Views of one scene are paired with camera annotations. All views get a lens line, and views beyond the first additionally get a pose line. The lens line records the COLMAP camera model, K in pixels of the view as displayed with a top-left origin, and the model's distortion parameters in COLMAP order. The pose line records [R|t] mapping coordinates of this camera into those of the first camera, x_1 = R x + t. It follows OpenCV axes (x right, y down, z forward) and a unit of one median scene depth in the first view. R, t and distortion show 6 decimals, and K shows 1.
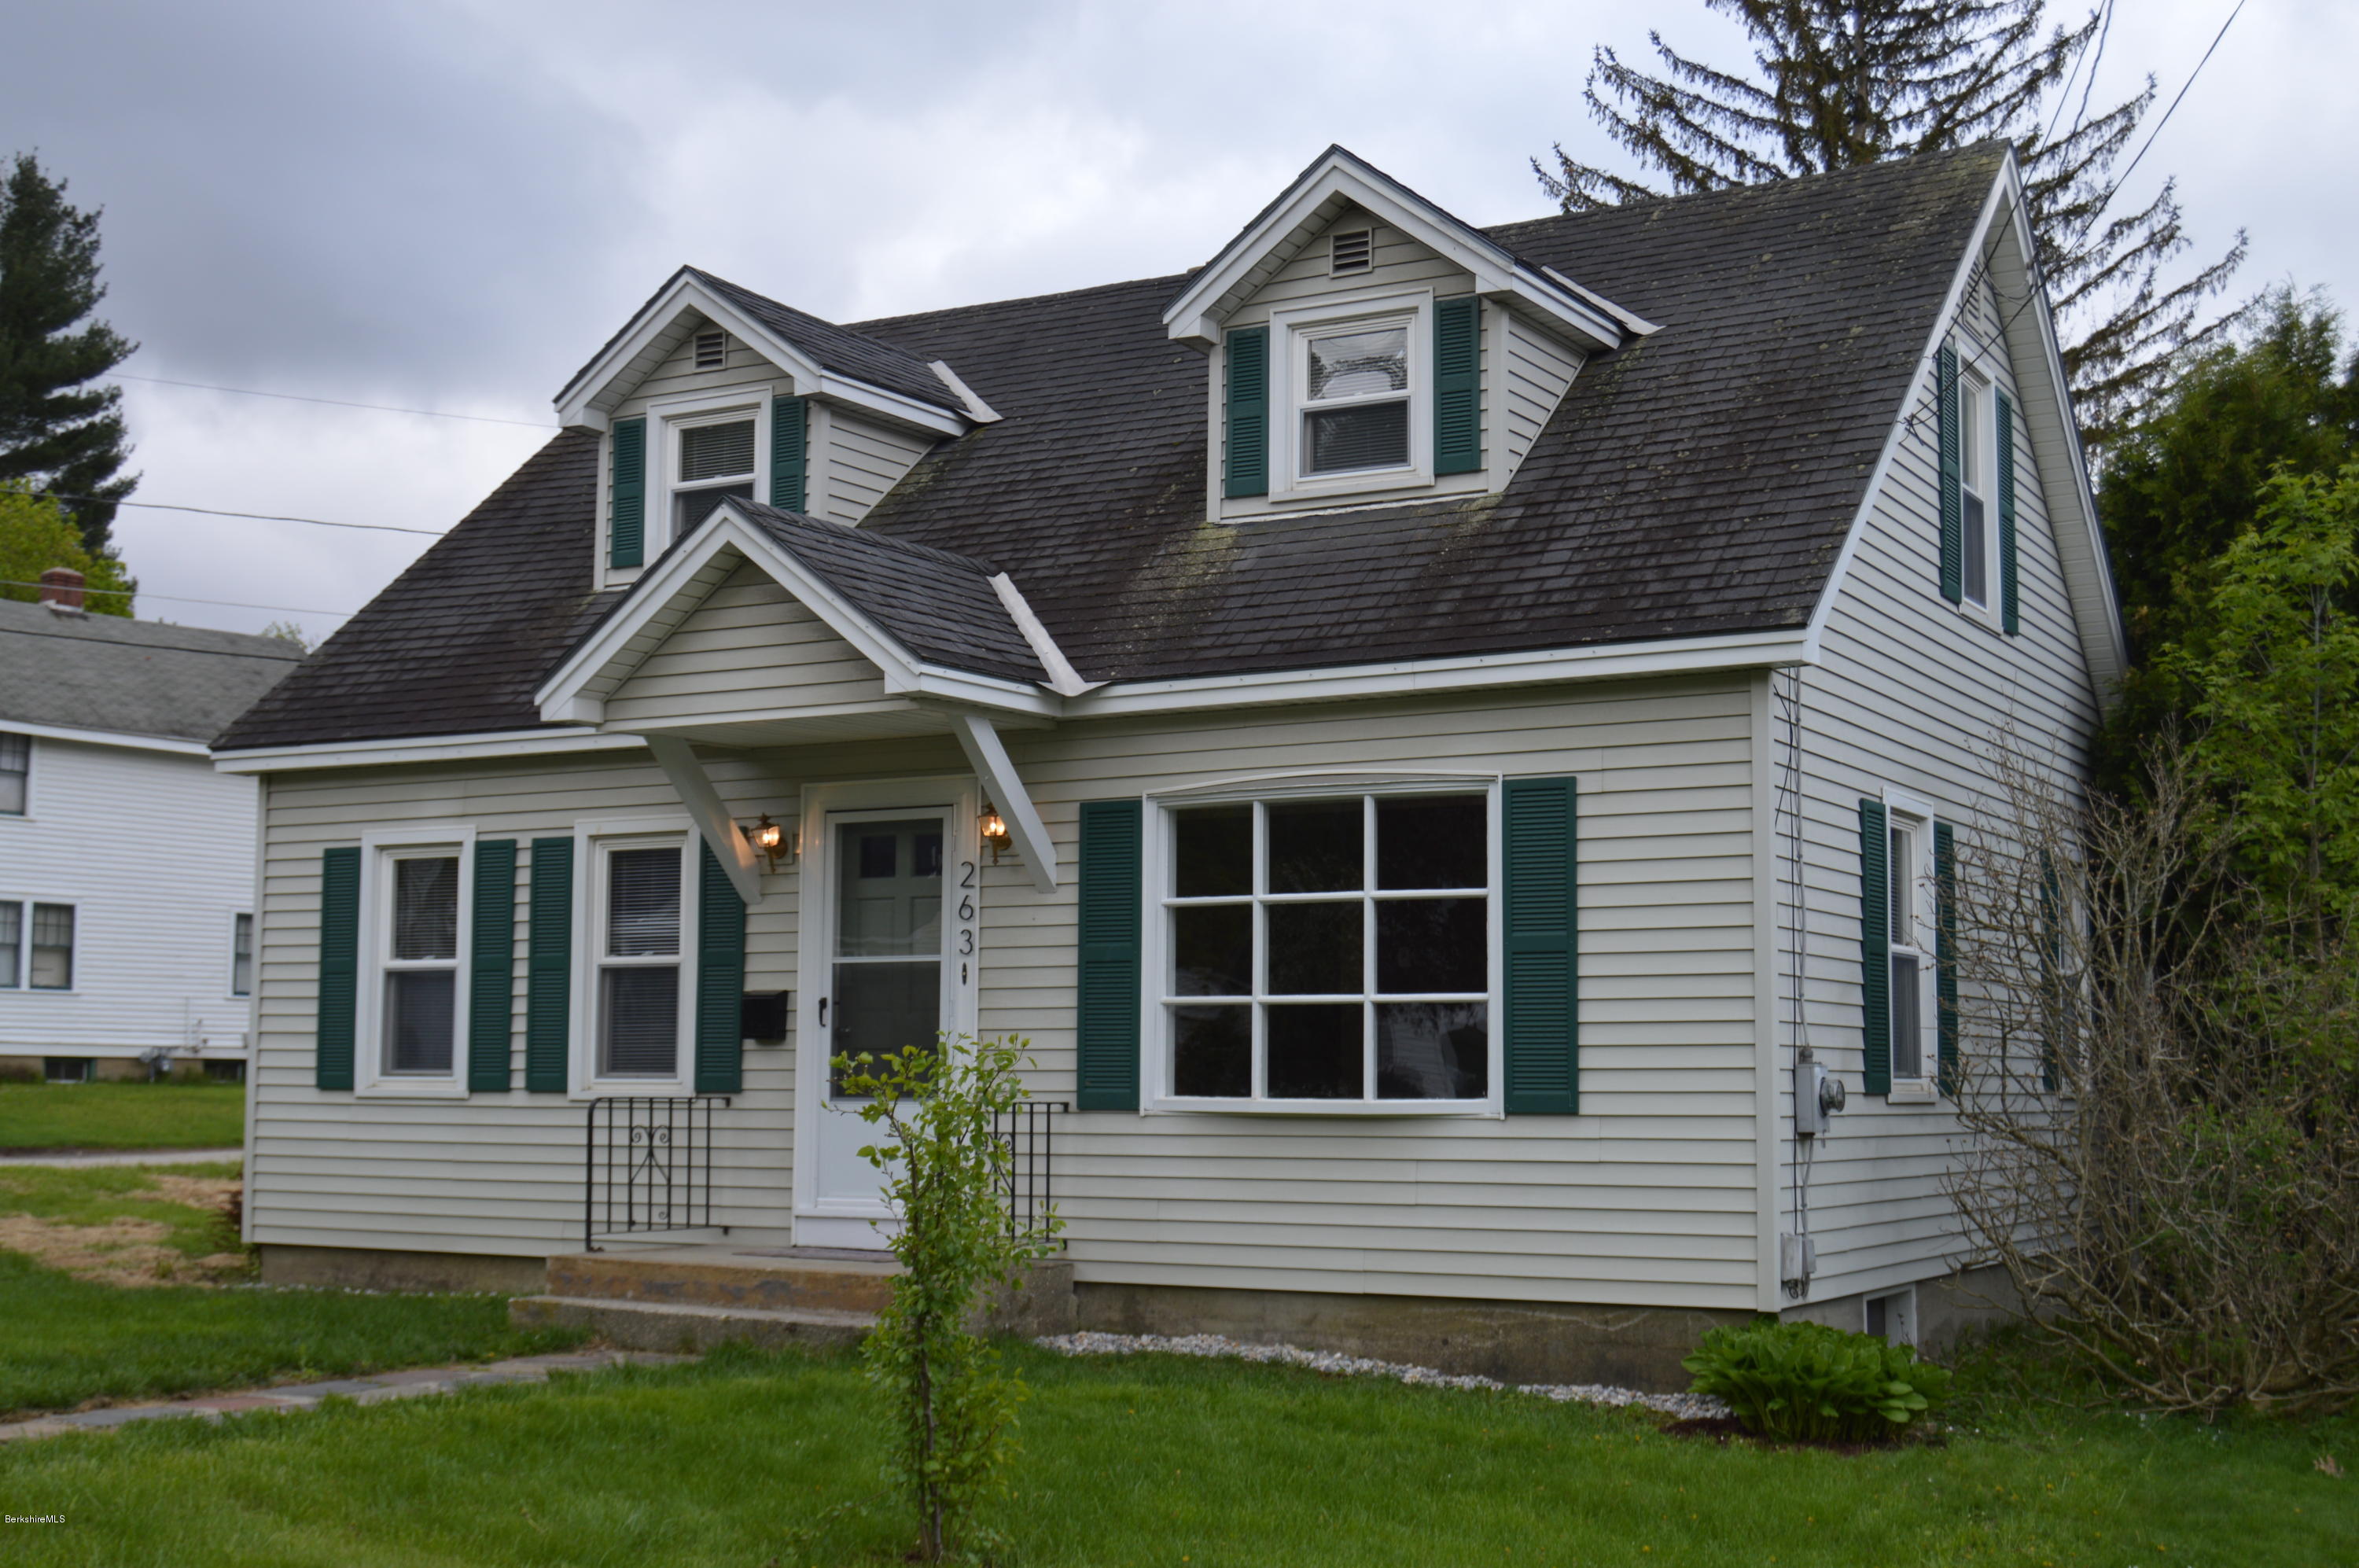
lens RADIAL K [[2857.9, 0, 1178.9], [0, 2857.9, 803.5], [0, 0, 1]] dist [0.031748, 0.000000]
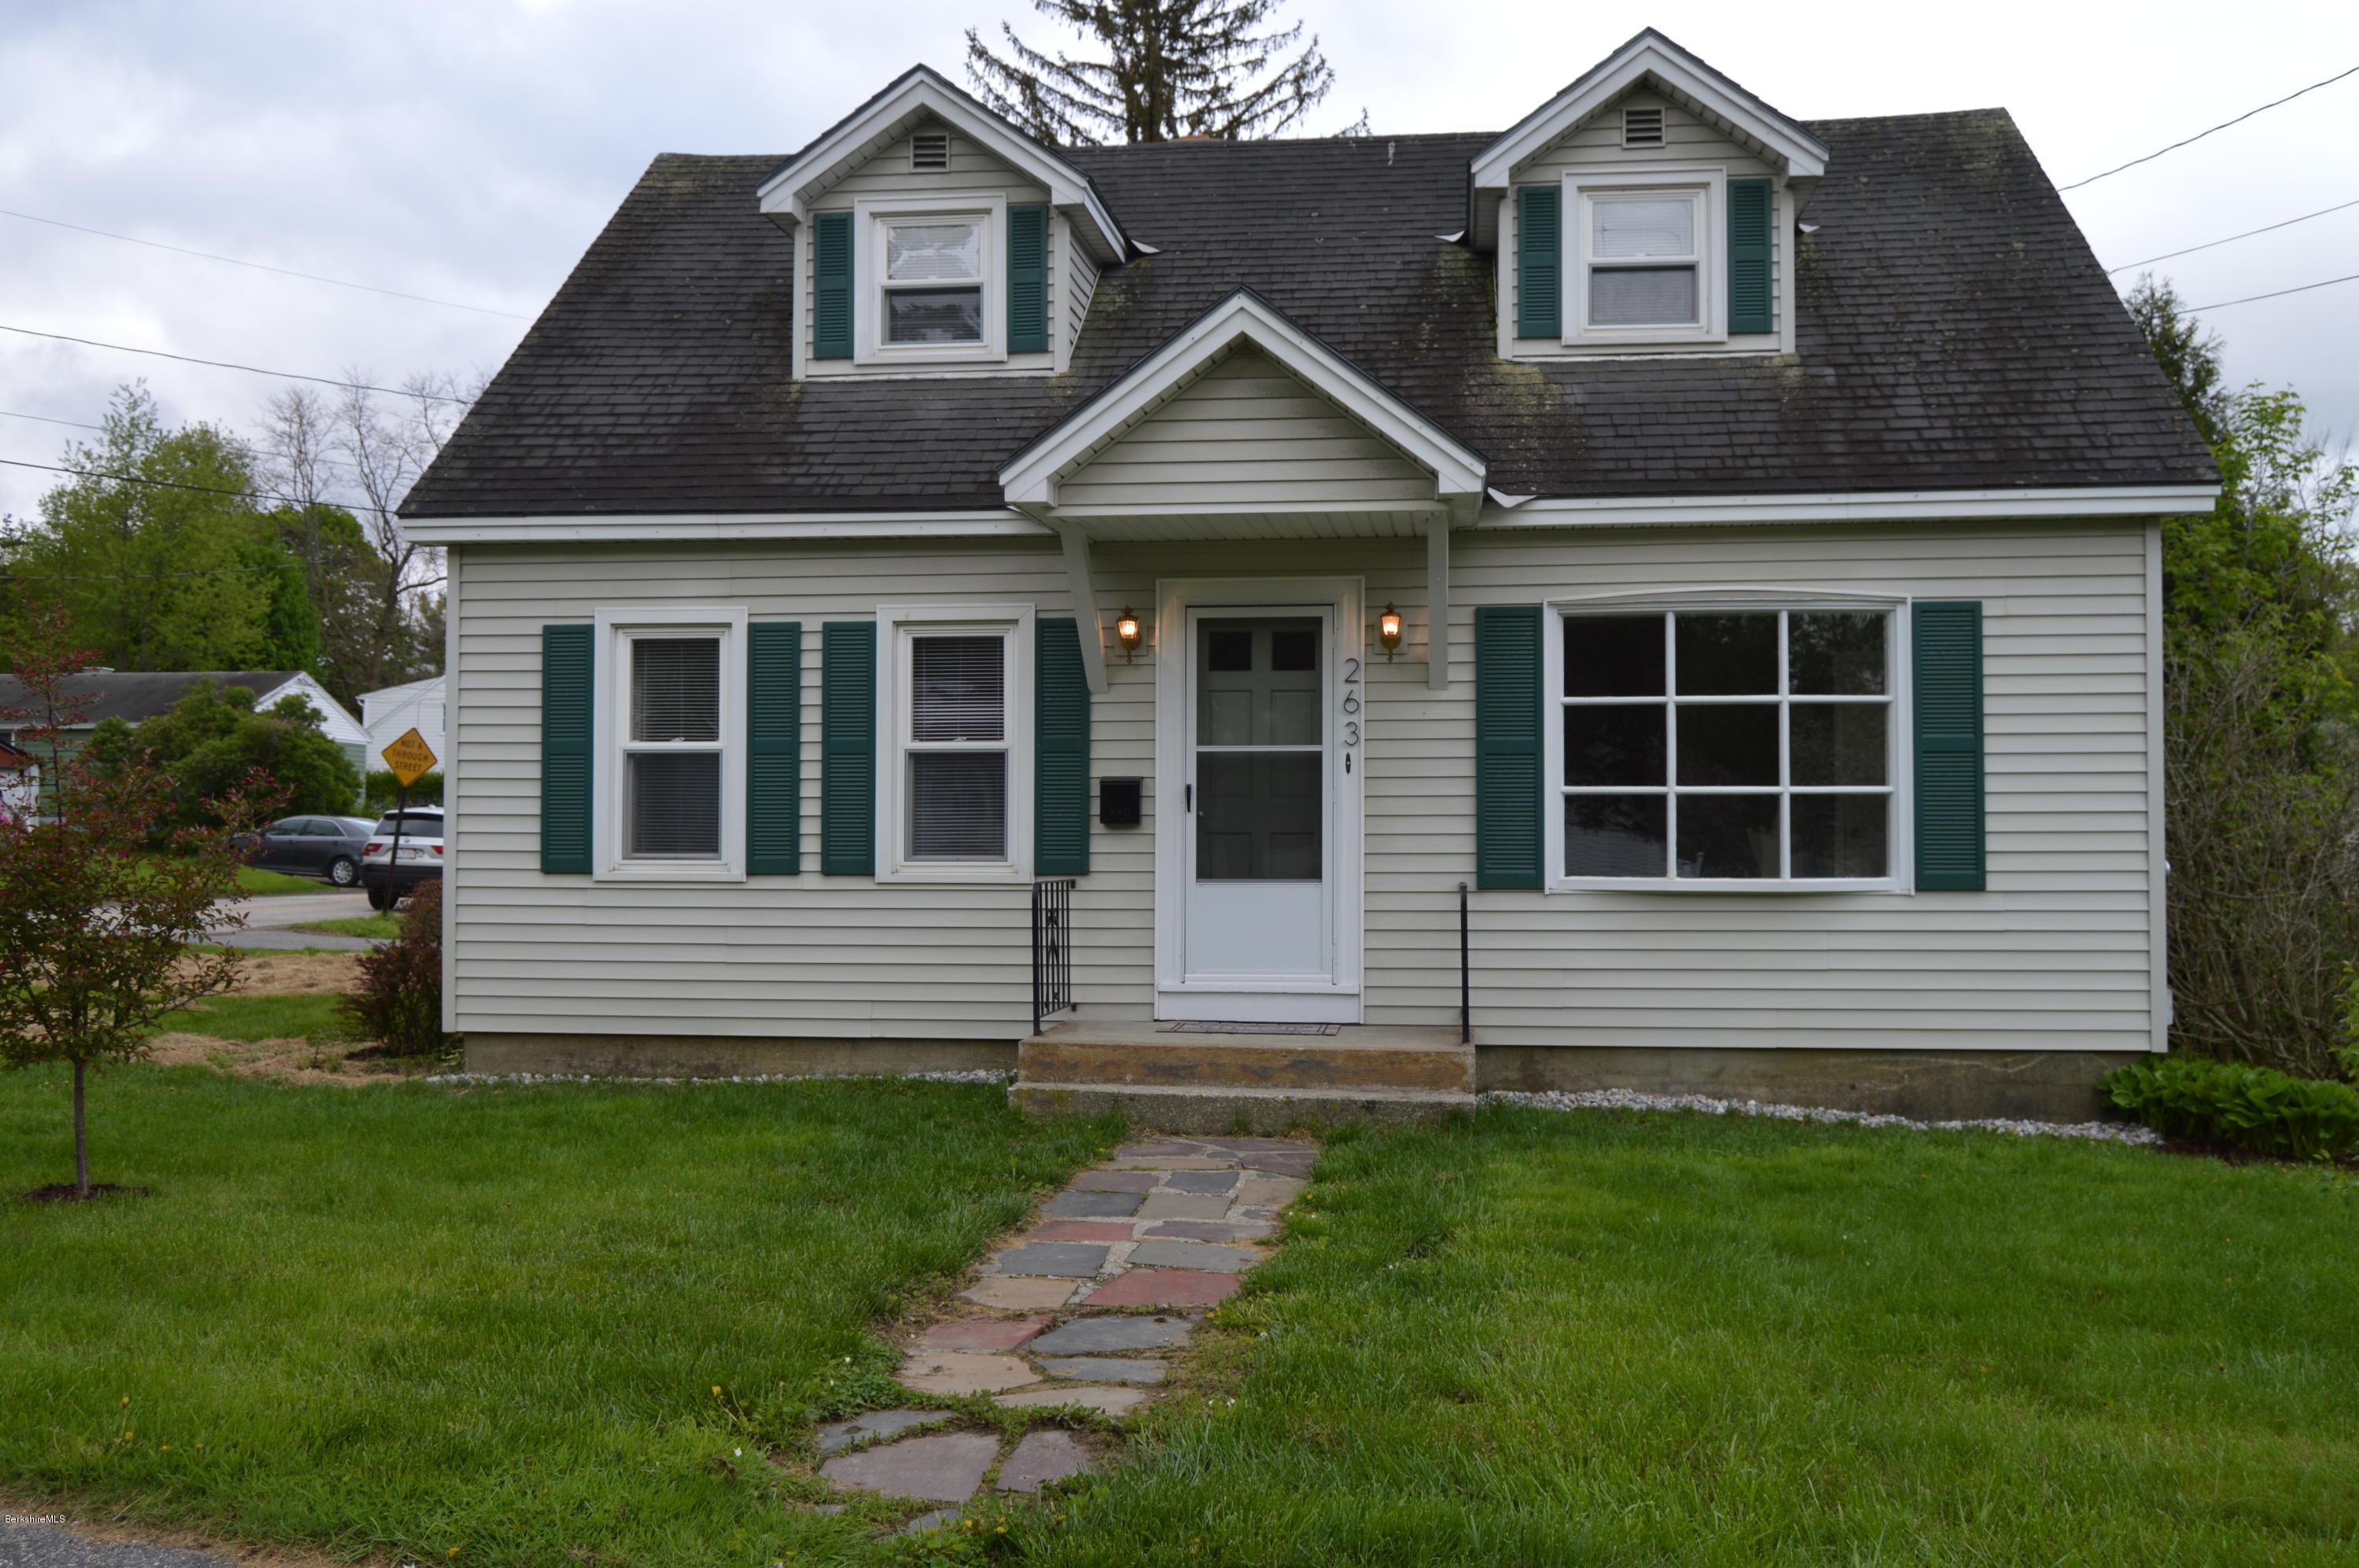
lens RADIAL K [[2112.0, 0, 1178.5], [0, 2112.0, 765.1], [0, 0, 1]] dist [0.002321, 0.005715]
pose [[0.917020, 0.009977, 0.398716, -0.445633], [-0.034759, 0.997883, 0.054973, 0.018898], [-0.397323, -0.064270, 0.915425, 0.300778]]
